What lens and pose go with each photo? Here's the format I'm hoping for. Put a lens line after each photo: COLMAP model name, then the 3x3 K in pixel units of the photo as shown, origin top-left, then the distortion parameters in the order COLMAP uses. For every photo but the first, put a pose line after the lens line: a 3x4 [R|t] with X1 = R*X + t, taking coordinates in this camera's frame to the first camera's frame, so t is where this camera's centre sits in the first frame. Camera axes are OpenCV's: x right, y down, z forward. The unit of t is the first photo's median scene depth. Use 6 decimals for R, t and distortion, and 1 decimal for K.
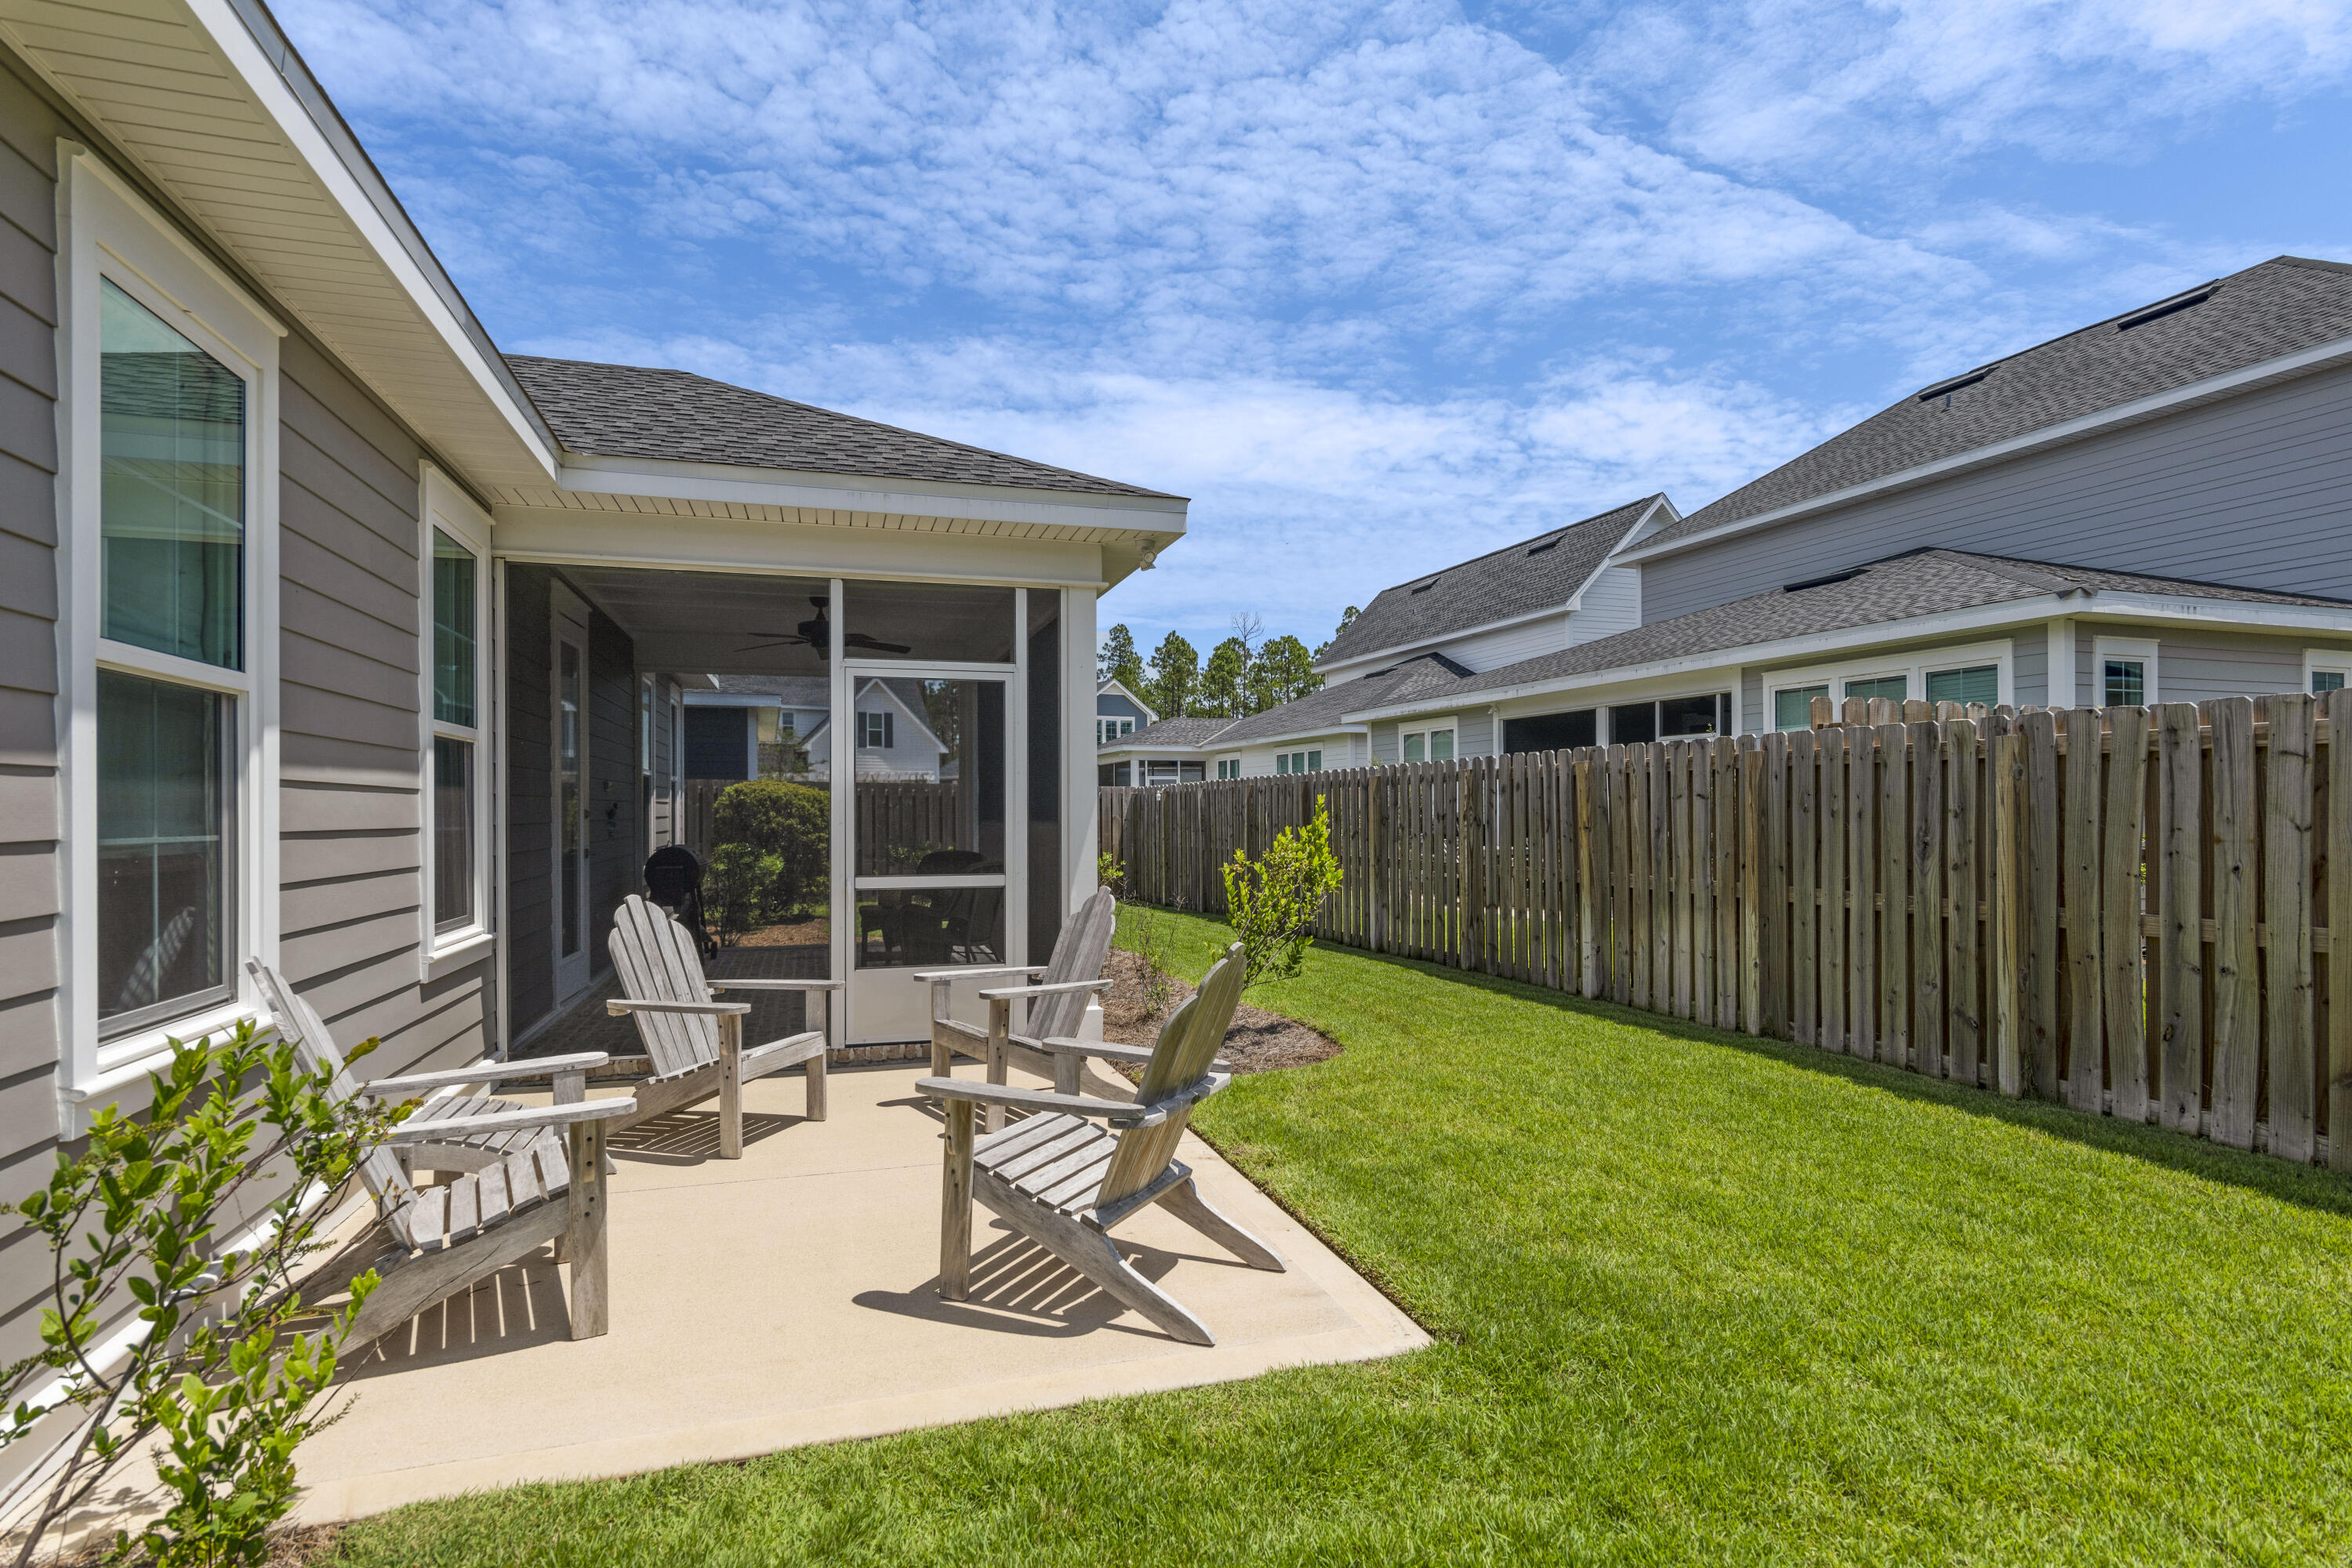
lens RADIAL K [[1157.6, 0, 1165.5], [0, 1157.6, 782.3], [0, 0, 1]] dist [0.003065, 0.000450]
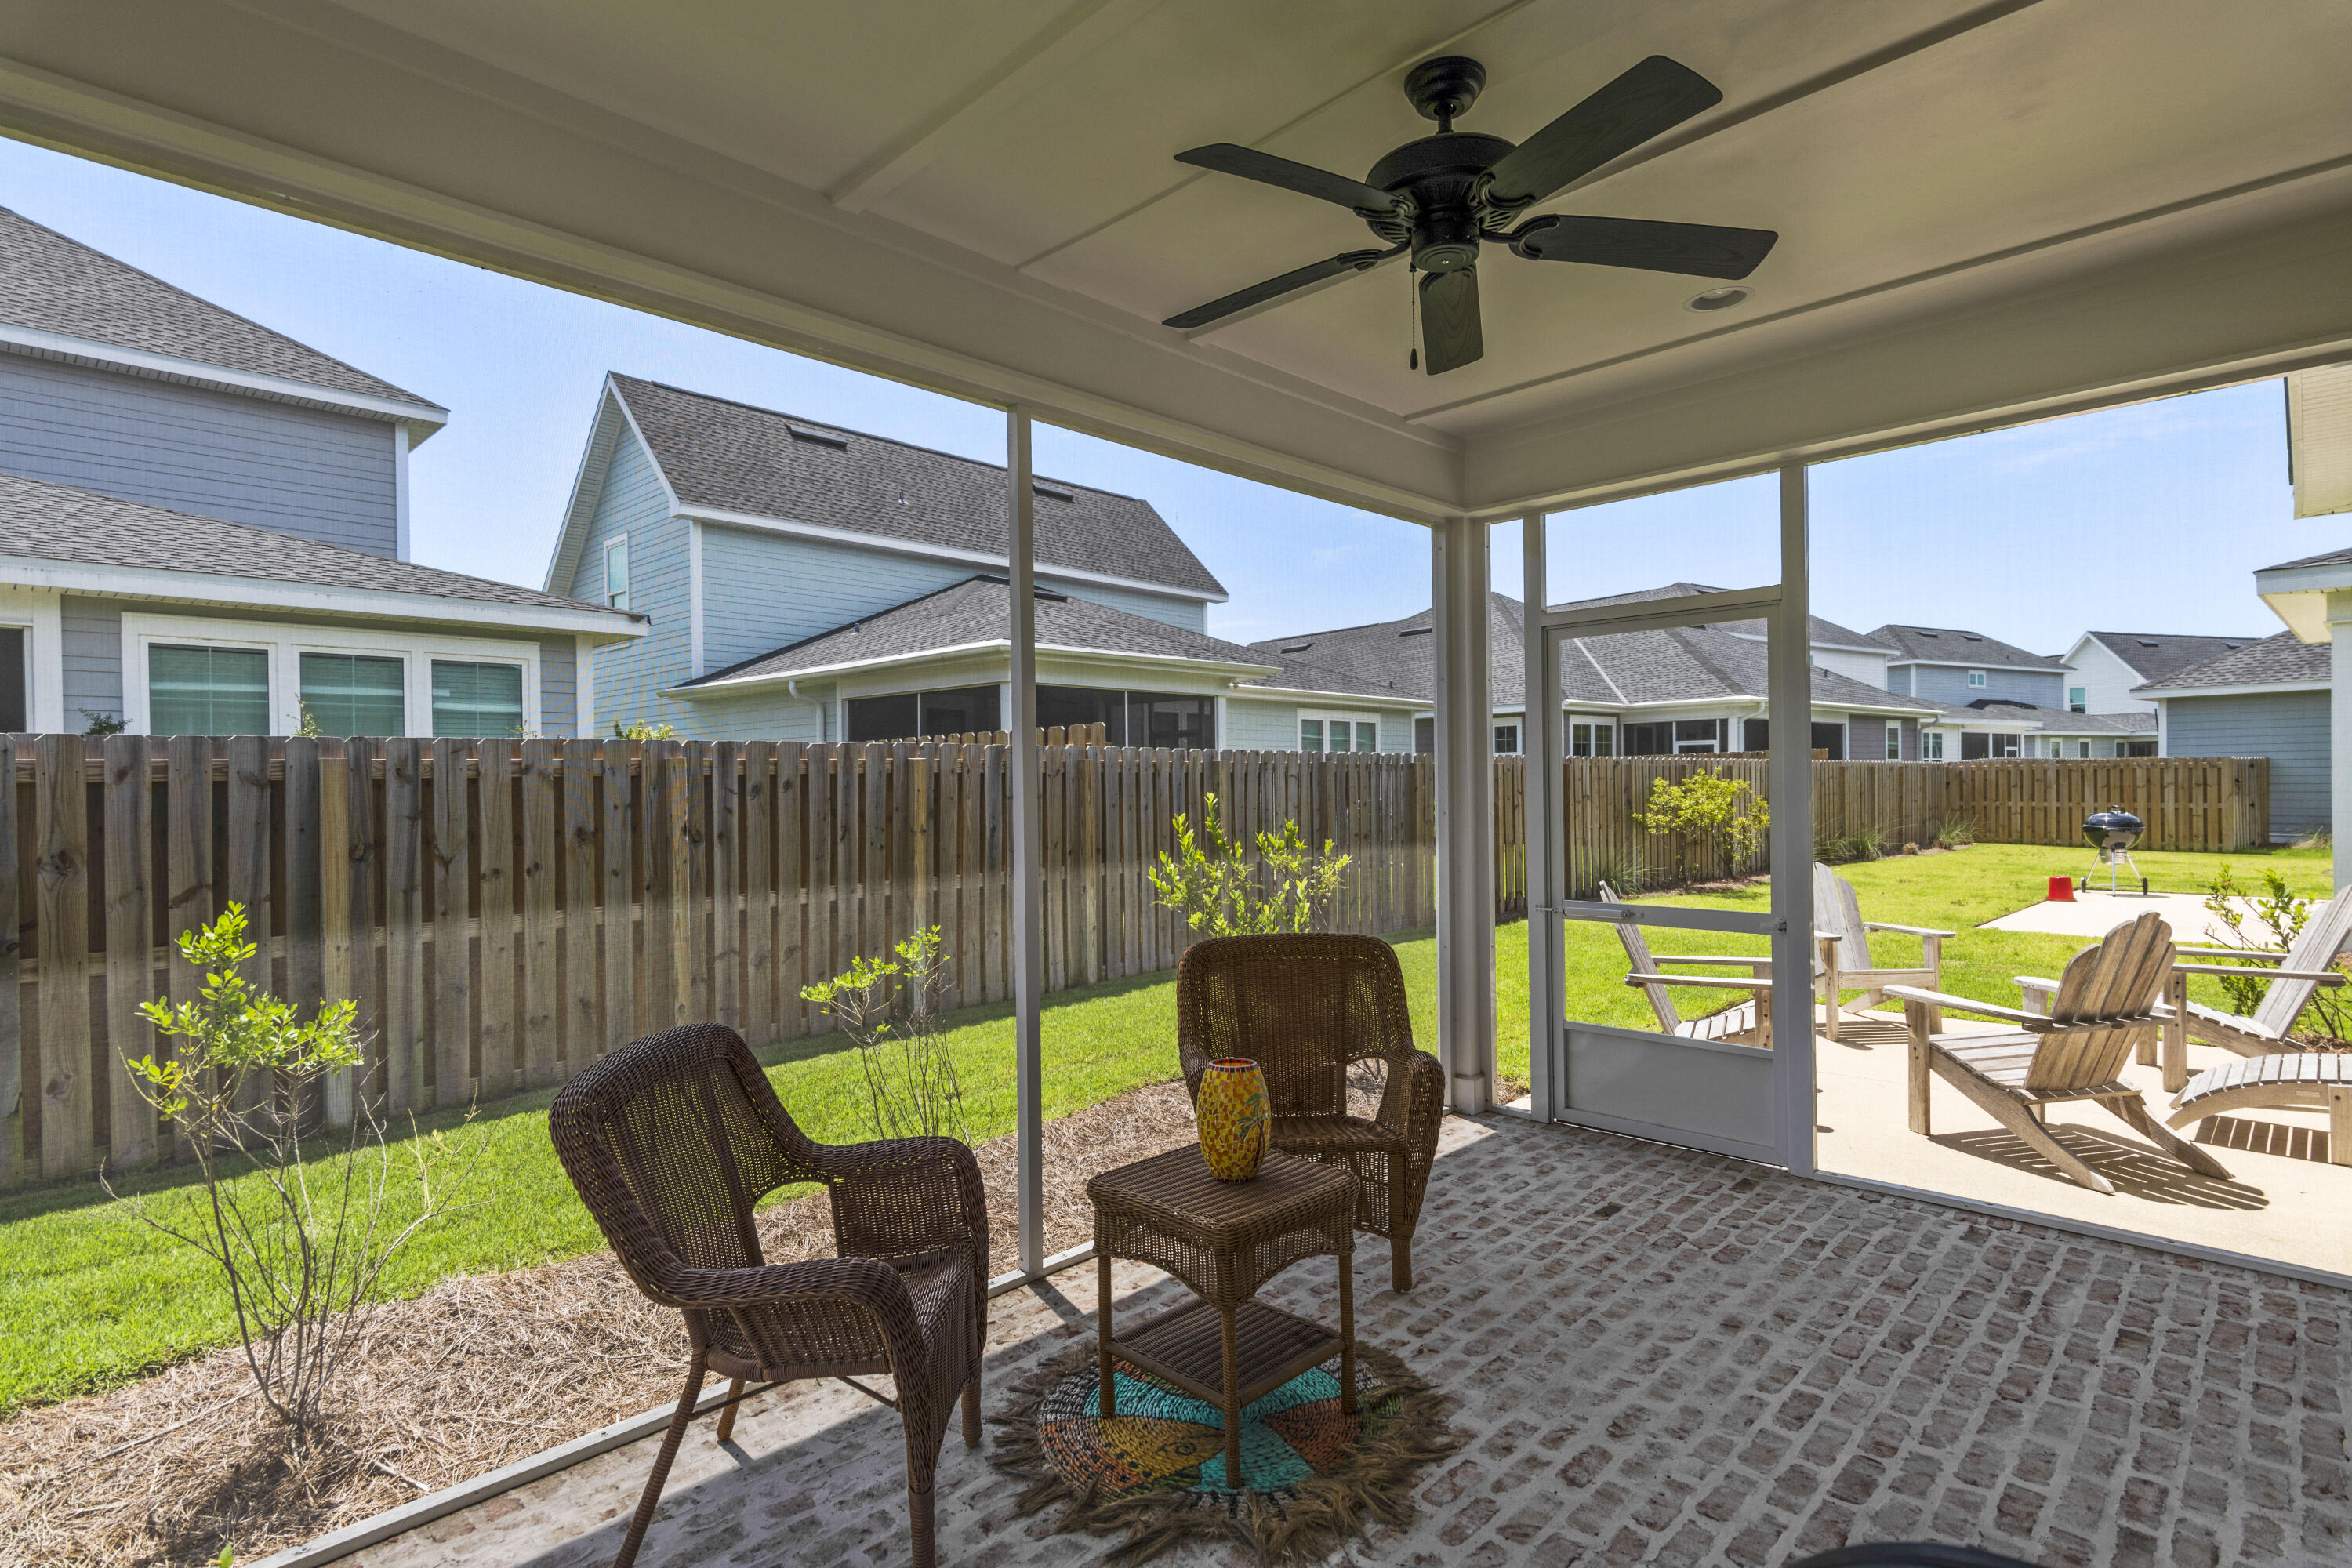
lens RADIAL K [[1142.9, 0, 1177.1], [0, 1142.9, 798.0], [0, 0, 1]] dist [0.003094, 0.000409]
pose [[-0.487548, 0.004271, 0.873086, -0.812036], [-0.001990, 0.999980, -0.006003, 0.027837], [-0.873094, -0.004664, -0.487530, 2.047487]]
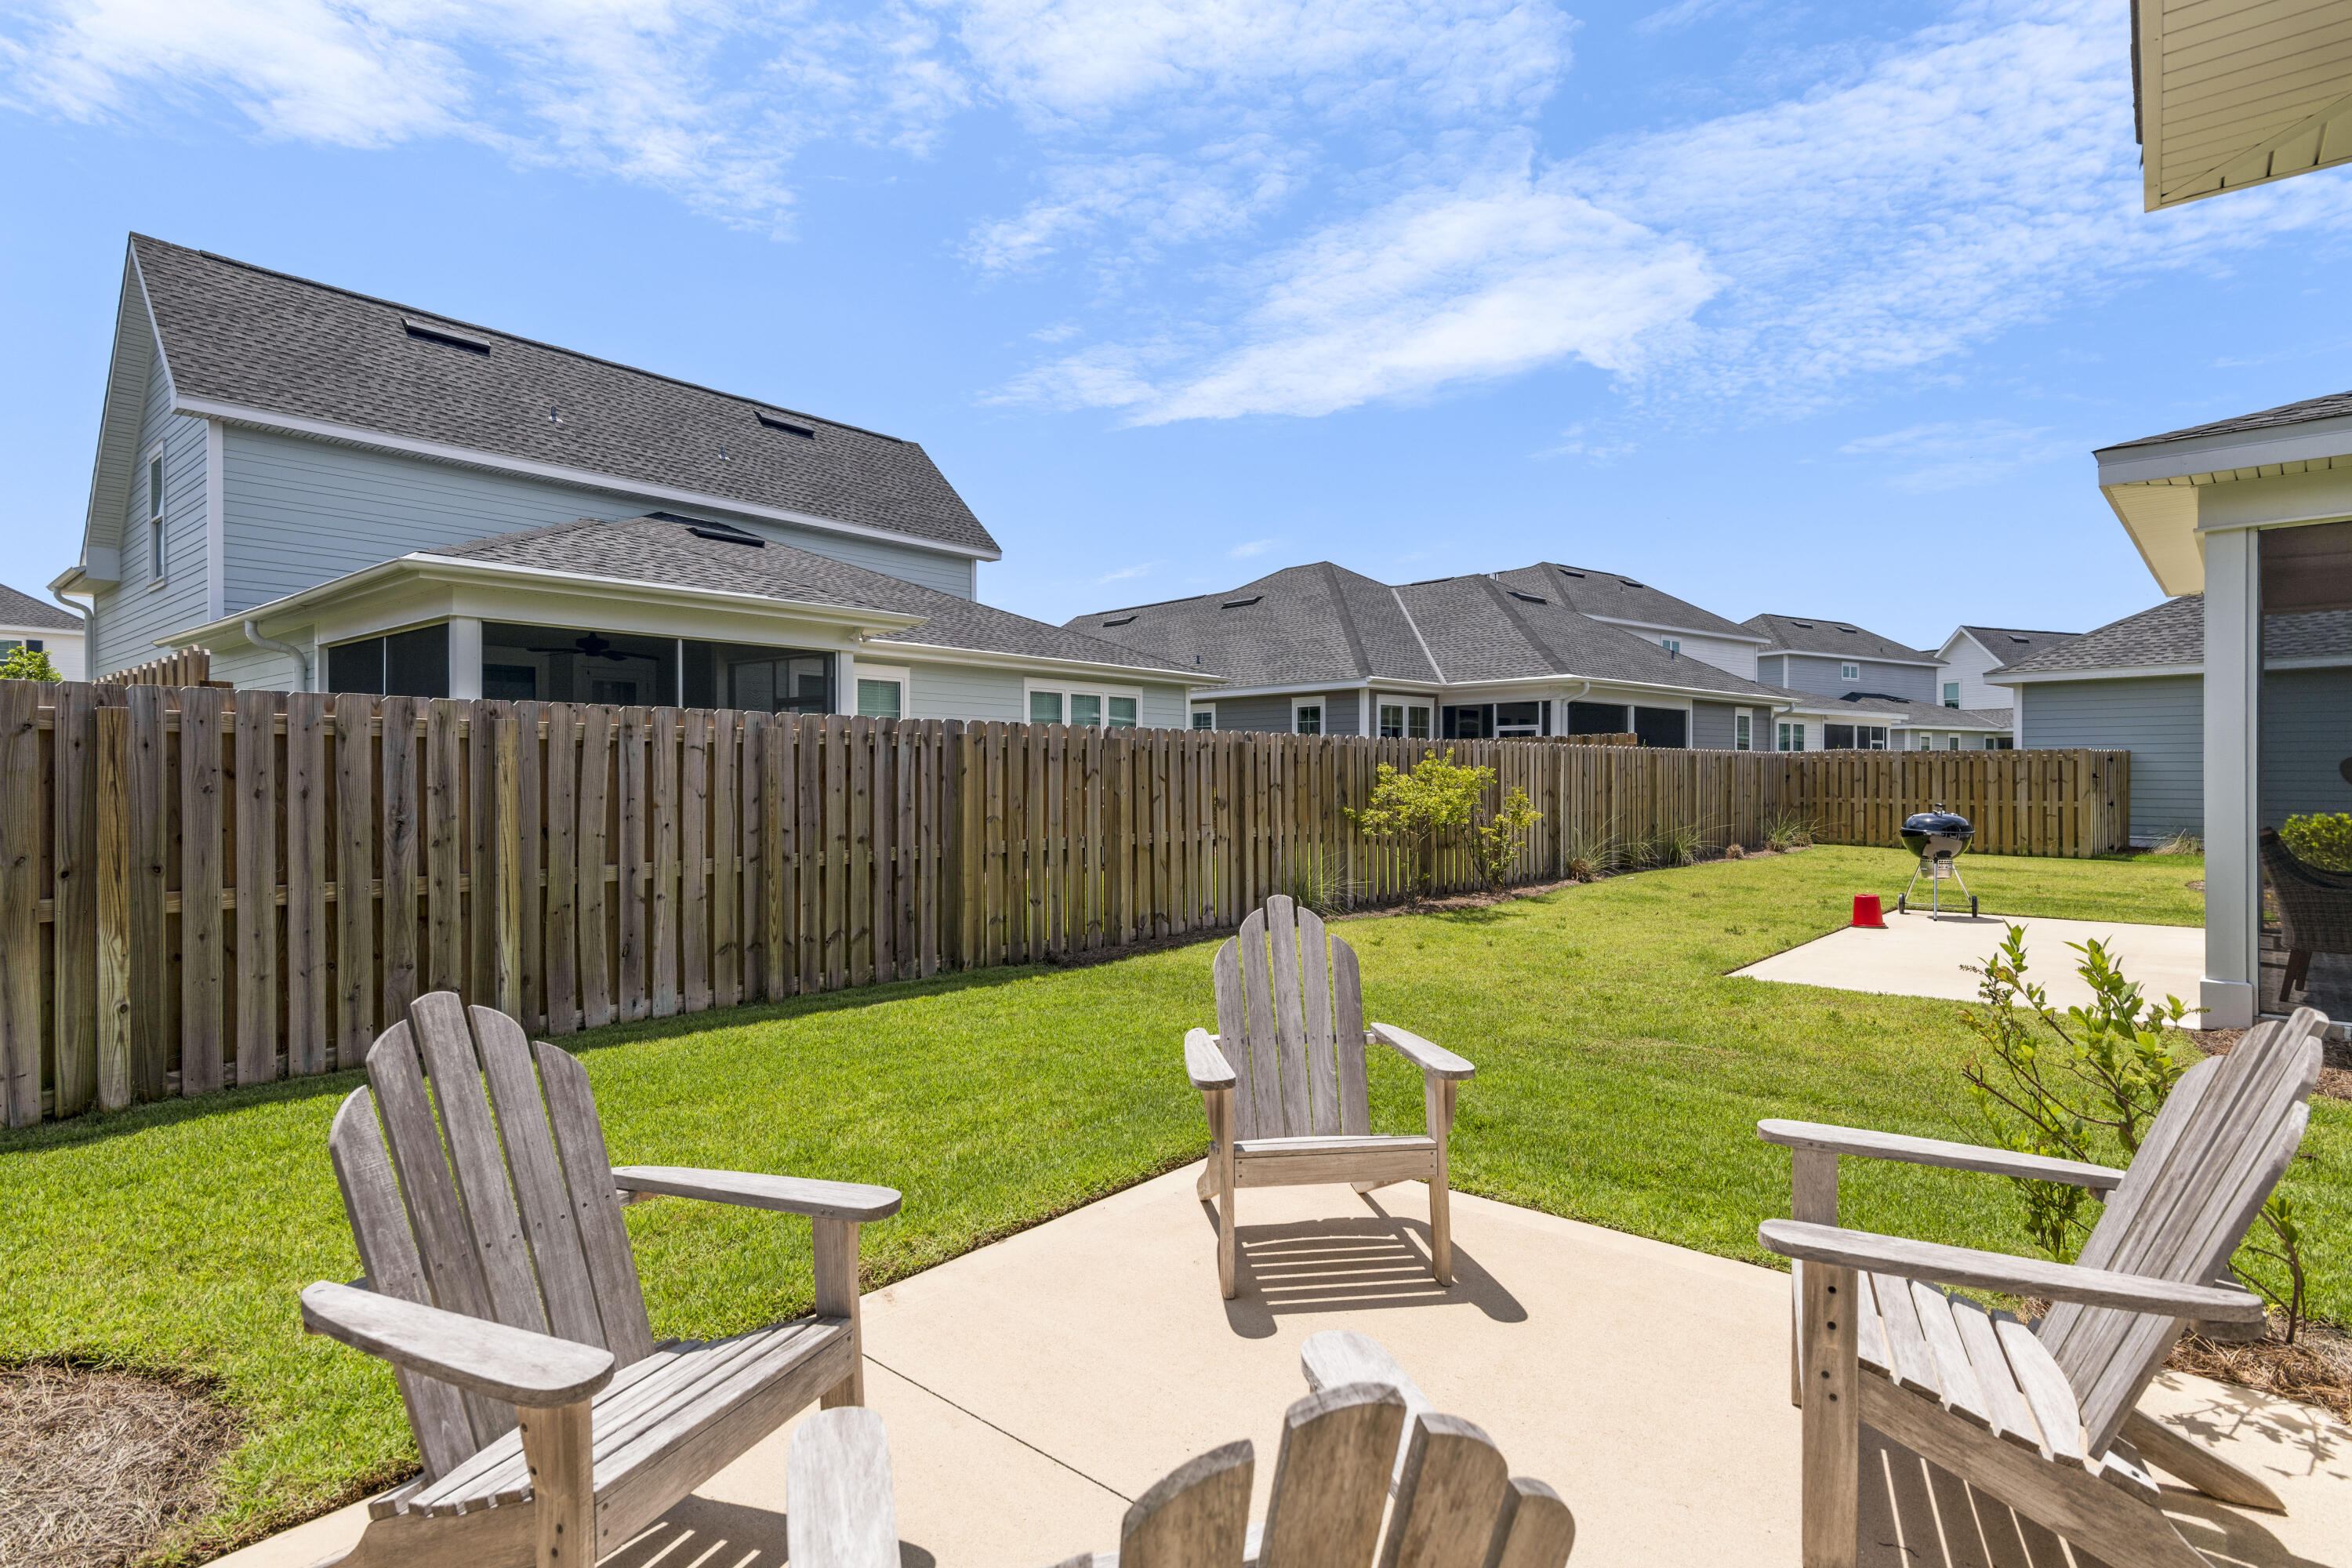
lens RADIAL K [[1157.6, 0, 1165.5], [0, 1157.6, 782.3], [0, 0, 1]] dist [0.003065, 0.000450]
pose [[-0.542814, 0.003306, 0.839846, -0.514942], [-0.010710, 0.999884, -0.010859, 0.023995], [-0.839784, -0.014889, -0.542716, 1.022569]]
